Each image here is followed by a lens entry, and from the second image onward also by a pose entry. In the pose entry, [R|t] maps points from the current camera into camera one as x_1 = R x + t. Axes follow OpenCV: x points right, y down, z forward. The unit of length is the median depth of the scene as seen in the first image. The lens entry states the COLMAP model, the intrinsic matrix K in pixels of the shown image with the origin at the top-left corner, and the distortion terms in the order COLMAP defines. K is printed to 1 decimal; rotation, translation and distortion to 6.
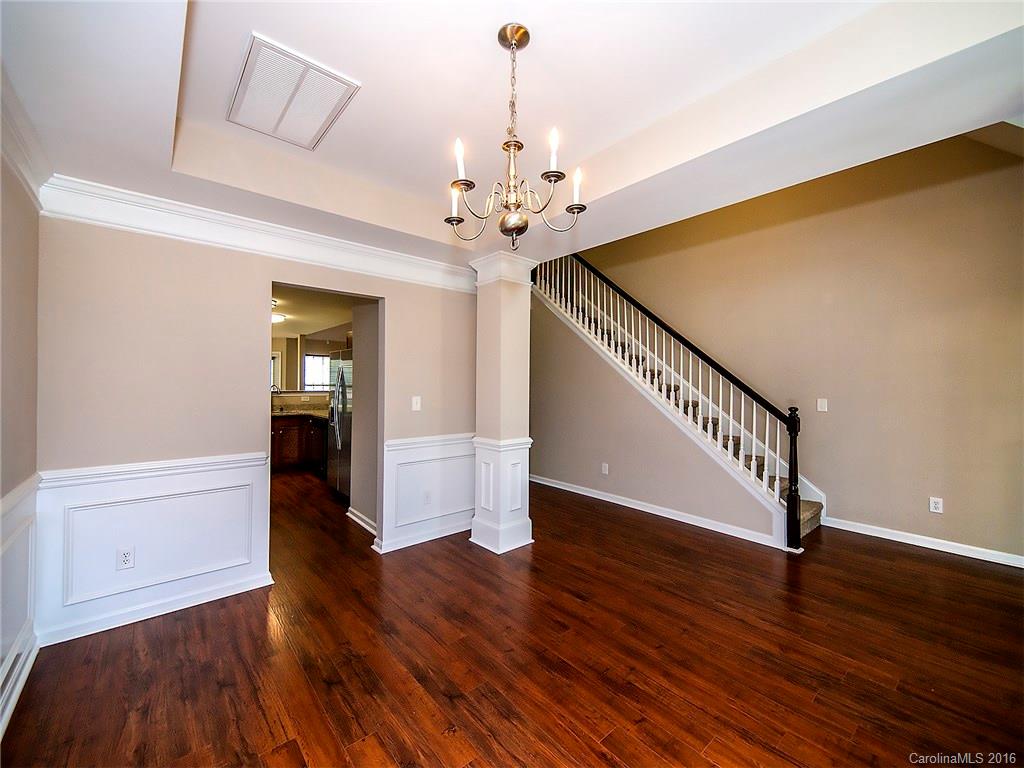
lens RADIAL K [[420.1, 0, 502.2], [0, 420.1, 387.2], [0, 0, 1]] dist [0.016131, -0.001610]
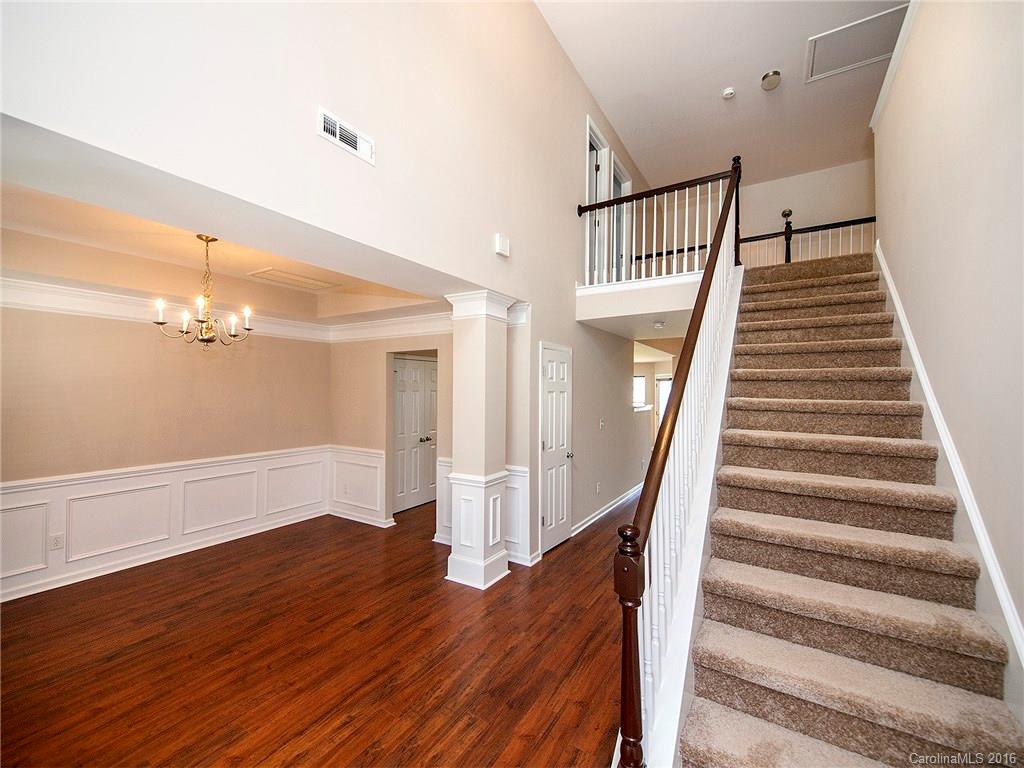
lens RADIAL K [[420.1, 0, 504.6], [0, 420.1, 381.1], [0, 0, 1]] dist [0.016131, -0.001610]
pose [[0.293378, -0.022556, -0.955730, 1.686733], [-0.008083, 0.999627, -0.026073, -0.126447], [0.955962, 0.015375, 0.293086, 1.281528]]
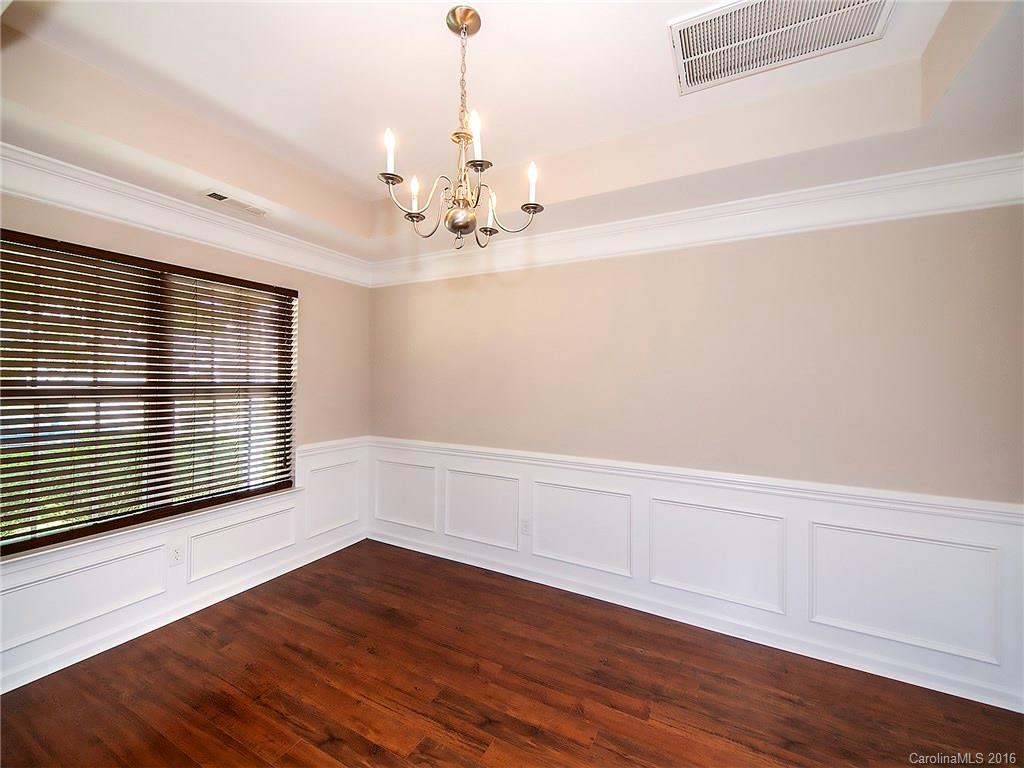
lens RADIAL K [[420.1, 0, 509.5], [0, 420.1, 384.0], [0, 0, 1]] dist [0.016131, -0.001610]
pose [[-0.924252, -0.021321, -0.381186, 0.199615], [-0.022207, 0.999751, -0.002076, -0.013560], [0.381136, 0.006546, -0.924496, 1.409129]]
